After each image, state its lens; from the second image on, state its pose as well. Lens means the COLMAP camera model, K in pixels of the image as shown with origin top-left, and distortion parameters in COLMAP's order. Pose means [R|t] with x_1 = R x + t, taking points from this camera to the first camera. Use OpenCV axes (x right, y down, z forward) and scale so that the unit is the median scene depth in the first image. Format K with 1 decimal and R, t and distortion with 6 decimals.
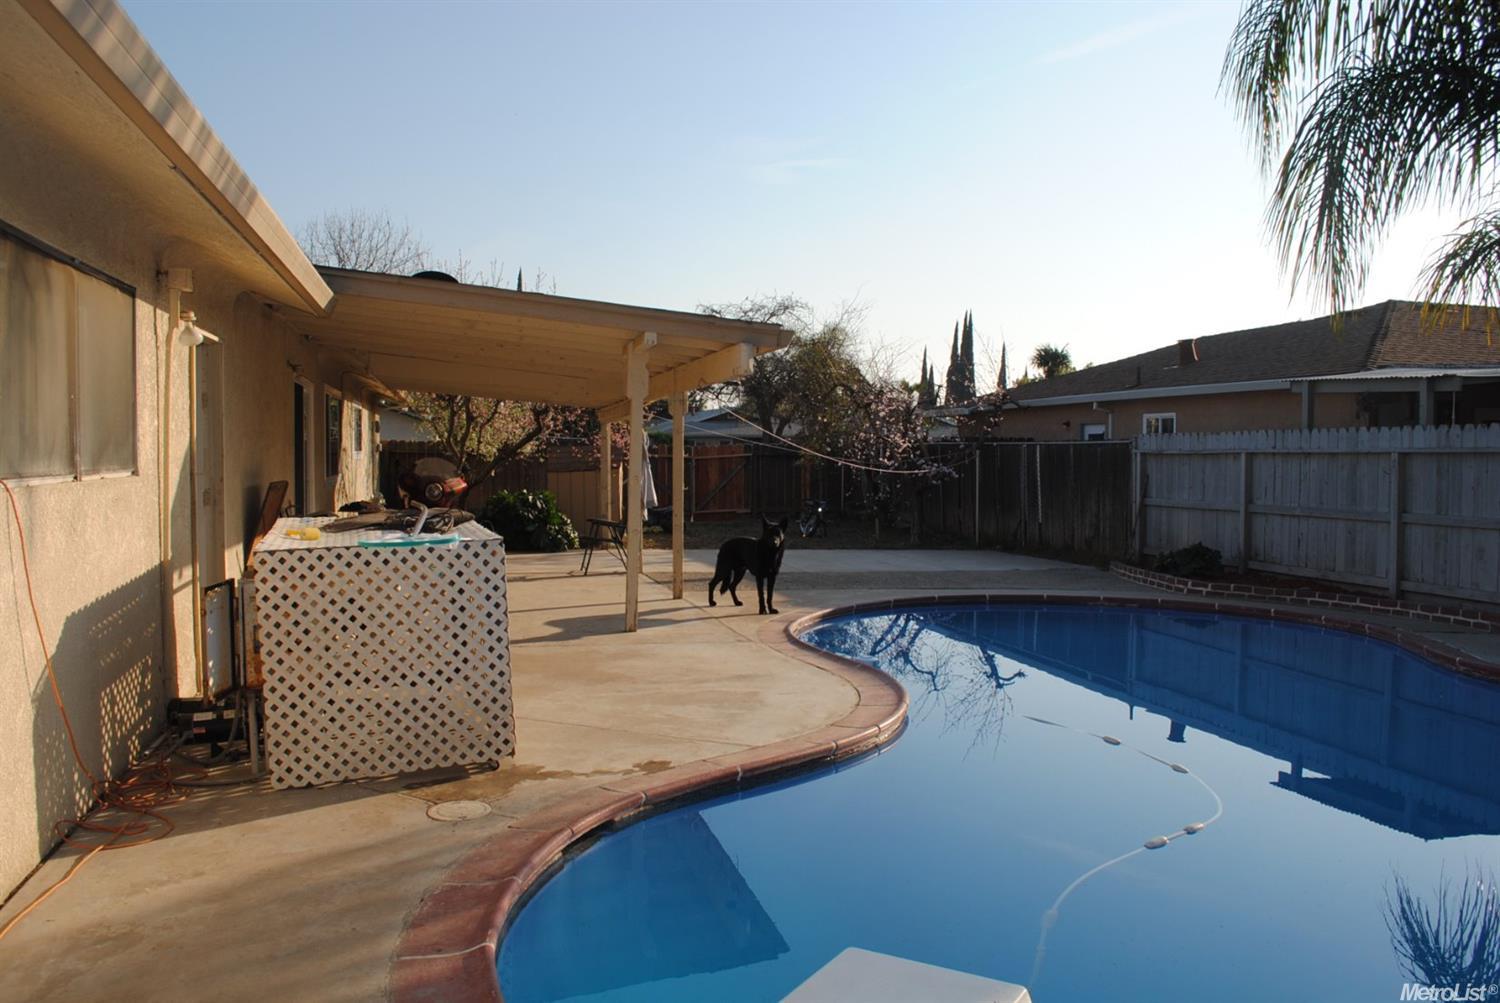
lens RADIAL K [[1186.0, 0, 750.0], [0, 1186.0, 501.5], [0, 0, 1]] dist [-0.080538, -0.000821]
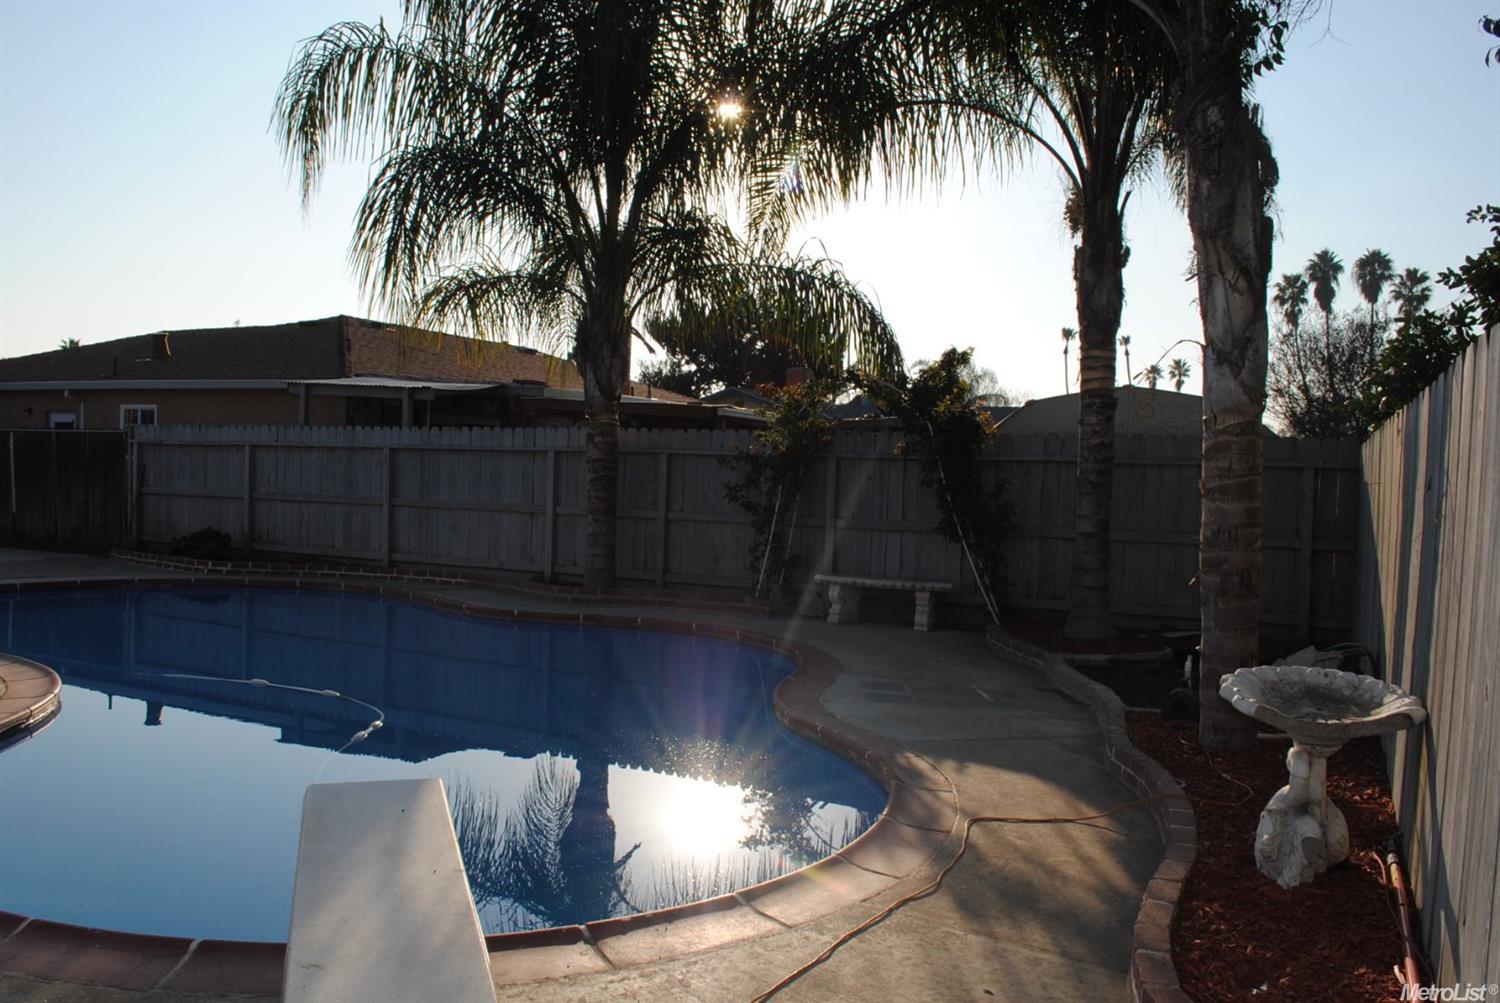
lens RADIAL K [[1186.0, 0, 750.0], [0, 1186.0, 501.5], [0, 0, 1]] dist [-0.080538, -0.000821]
pose [[0.625369, -0.007598, 0.780292, -0.145056], [0.003431, 0.999970, 0.006987, 0.005676], [-0.780321, -0.001693, 0.625376, -0.064084]]
